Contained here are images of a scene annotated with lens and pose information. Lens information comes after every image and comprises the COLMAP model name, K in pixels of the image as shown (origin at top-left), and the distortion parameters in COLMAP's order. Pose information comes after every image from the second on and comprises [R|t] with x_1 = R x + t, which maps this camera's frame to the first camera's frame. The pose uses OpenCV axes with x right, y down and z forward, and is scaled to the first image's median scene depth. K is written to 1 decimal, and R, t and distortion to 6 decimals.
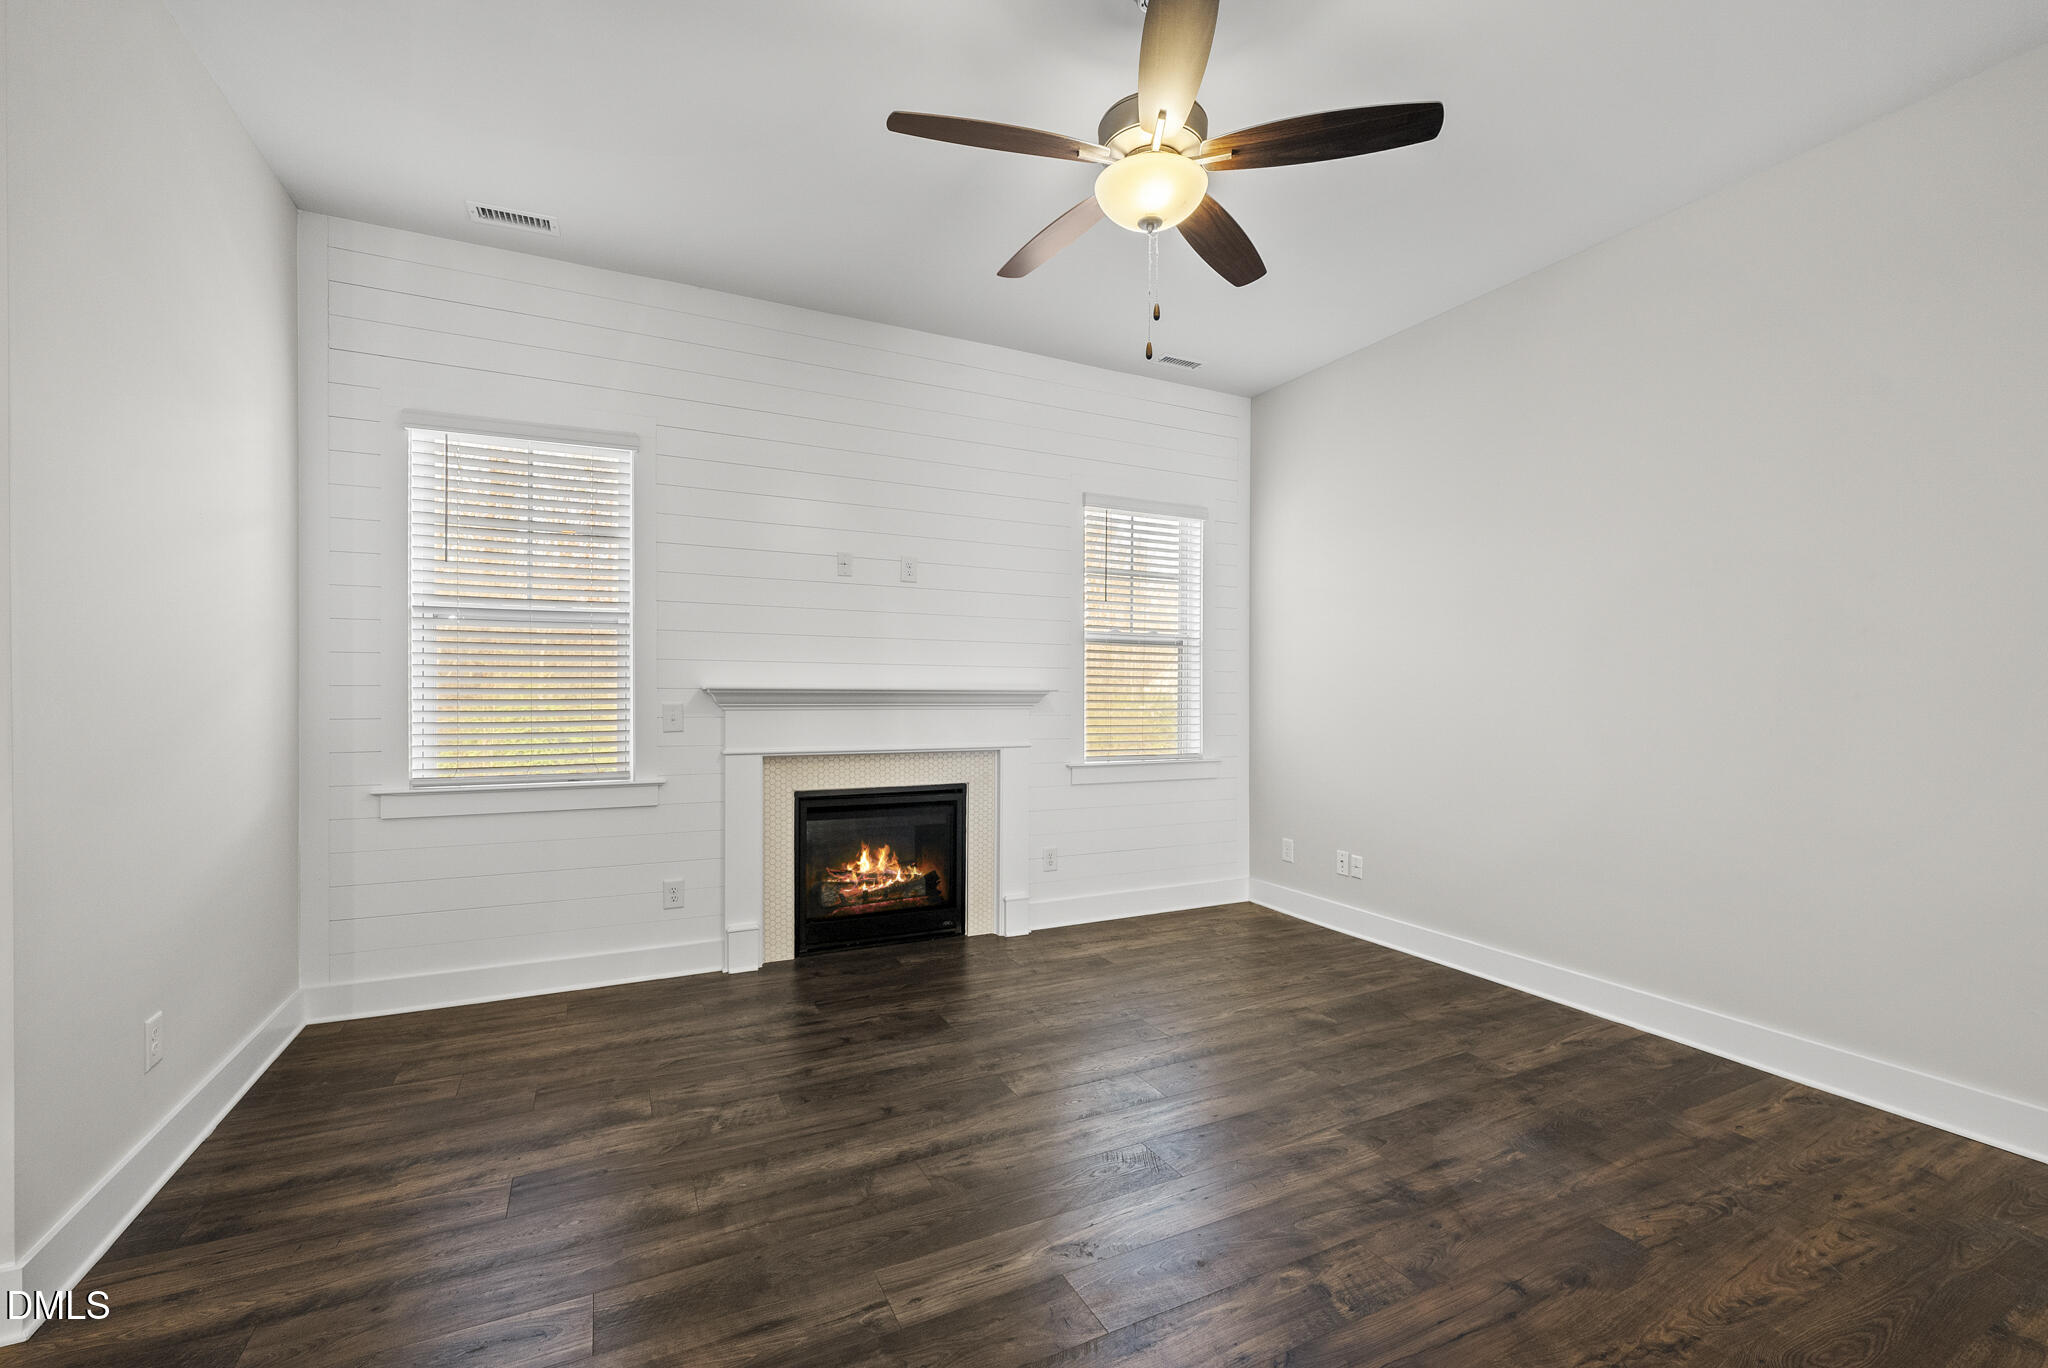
lens RADIAL K [[846.5, 0, 1021.5], [0, 846.5, 696.4], [0, 0, 1]] dist [-0.001804, -0.000006]
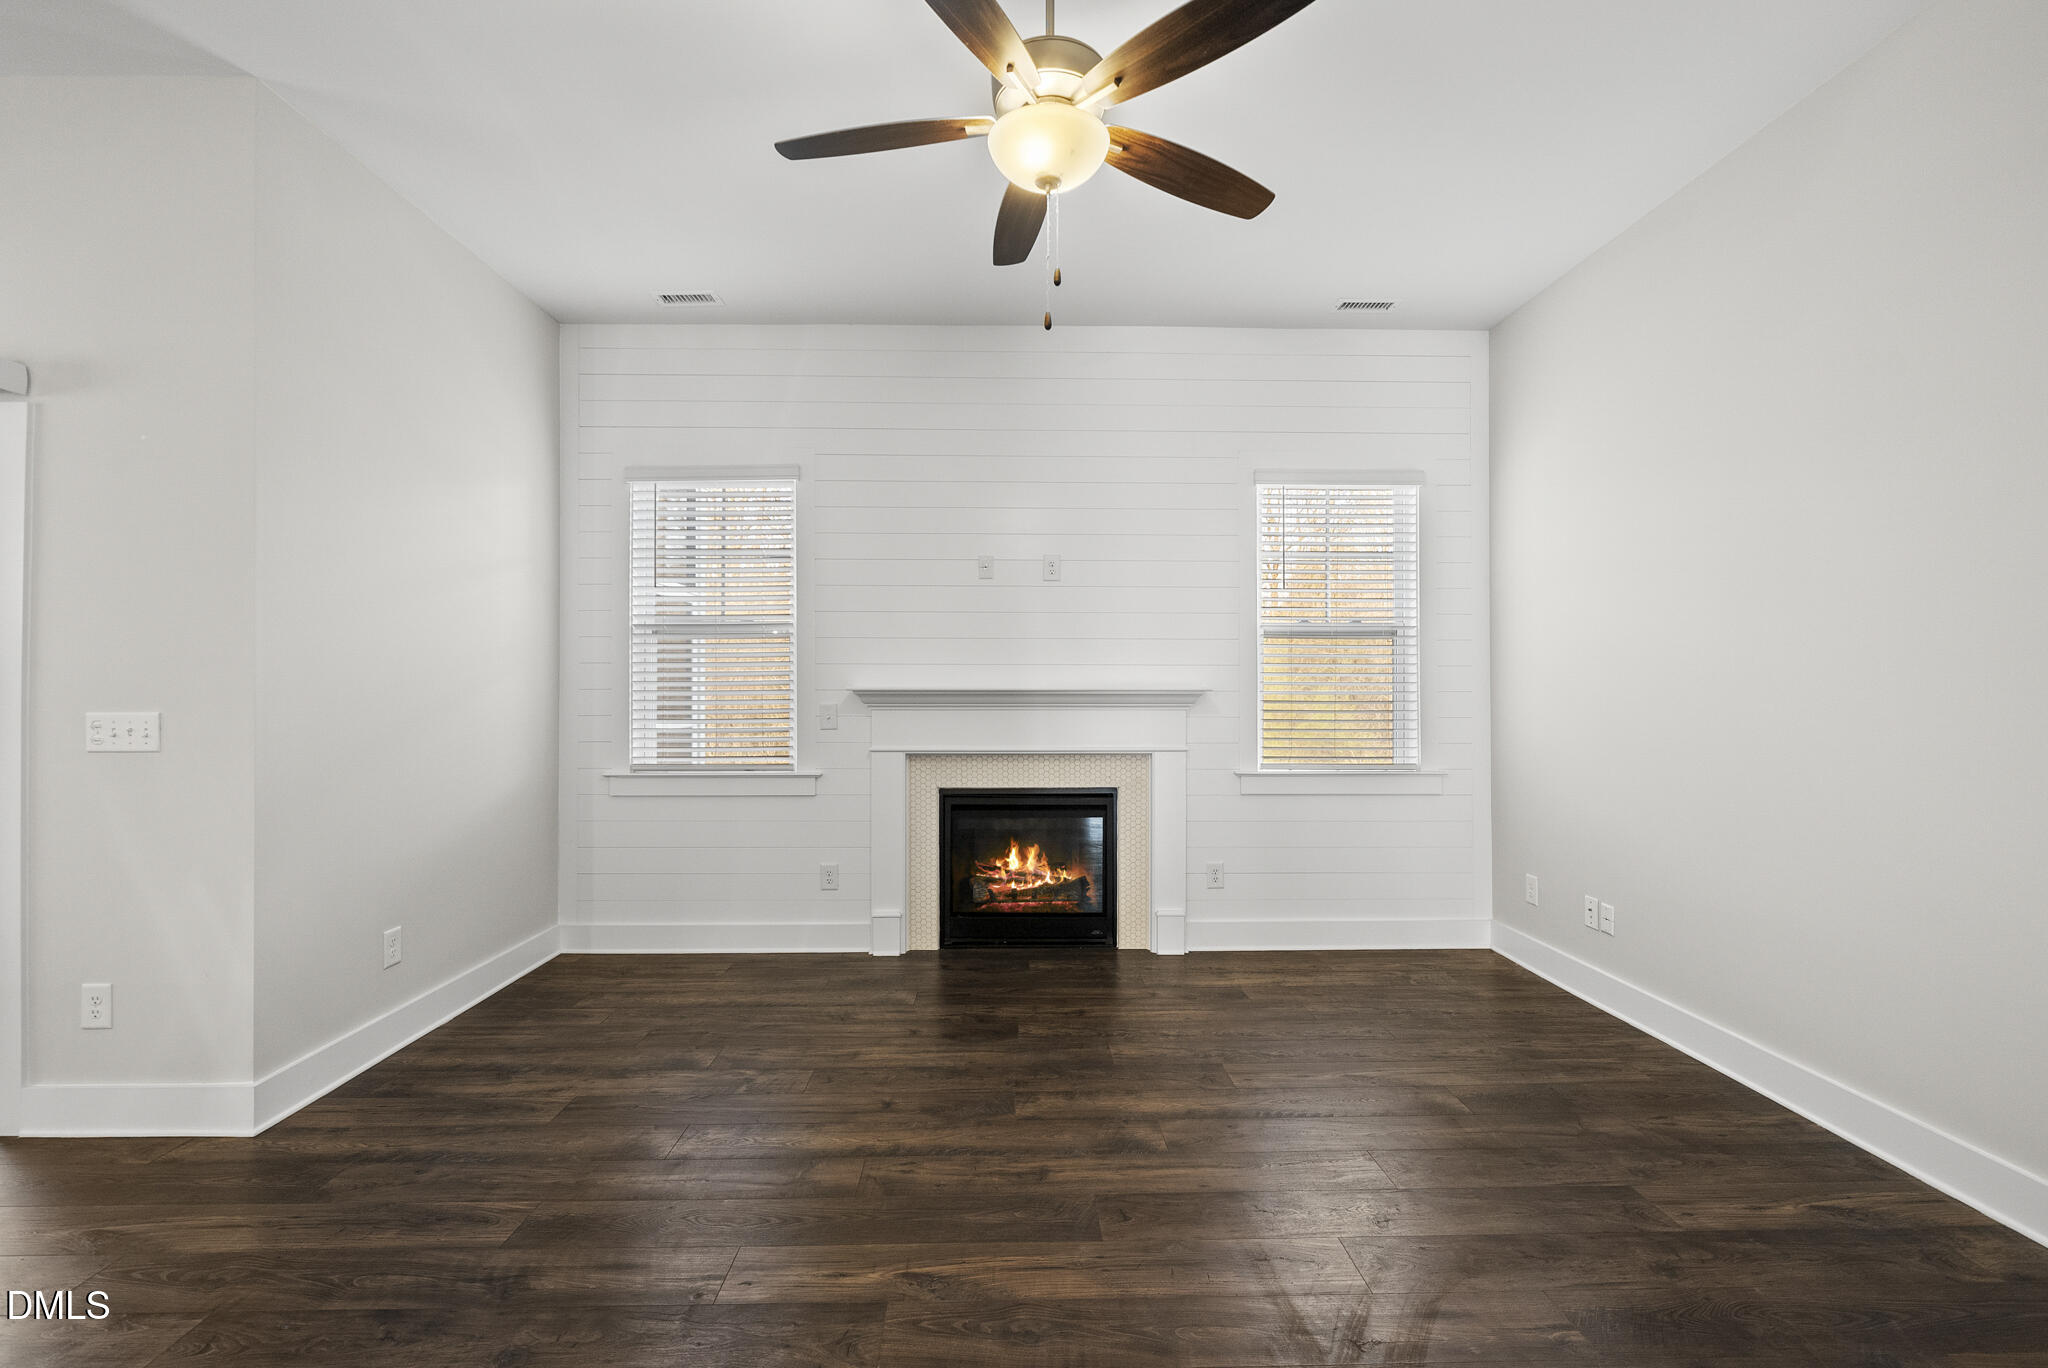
lens RADIAL K [[865.8, 0, 1024.0], [0, 865.8, 684.0], [0, 0, 1]] dist [-0.002764, -0.000046]
pose [[0.907419, -0.007779, -0.420154, 0.290199], [0.002353, 0.999907, -0.013431, -0.001520], [0.420220, 0.011199, 0.907353, 0.080547]]
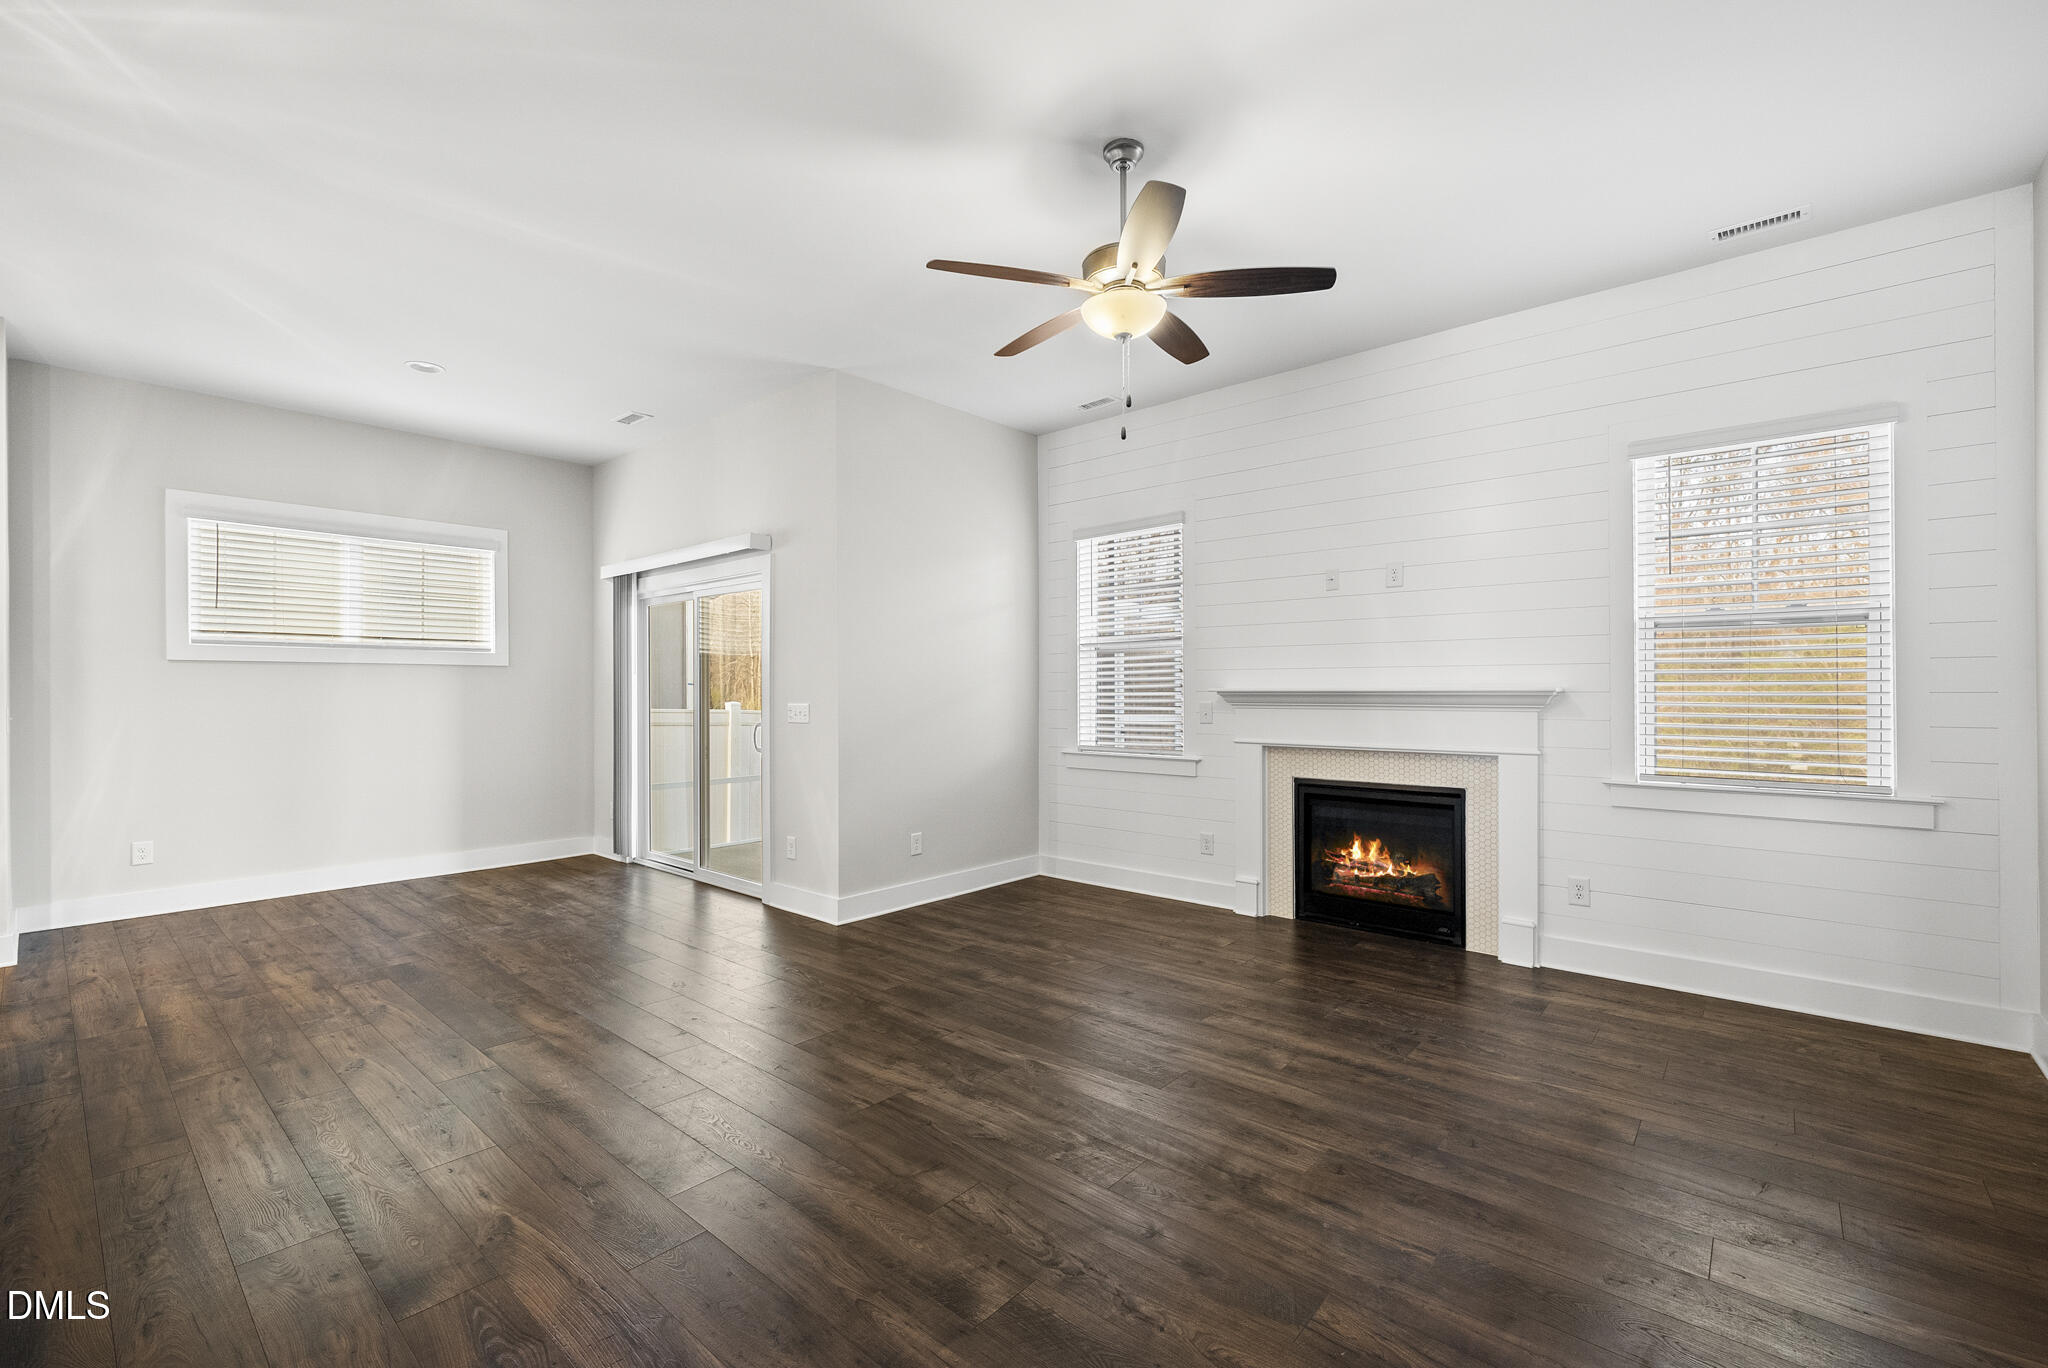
lens RADIAL K [[865.8, 0, 1024.0], [0, 865.8, 684.0], [0, 0, 1]] dist [-0.002764, -0.000046]
pose [[0.390582, -0.012647, -0.920481, 0.739555], [-0.000621, 0.999902, -0.014001, -0.001478], [0.920568, 0.006041, 0.390536, 0.188326]]
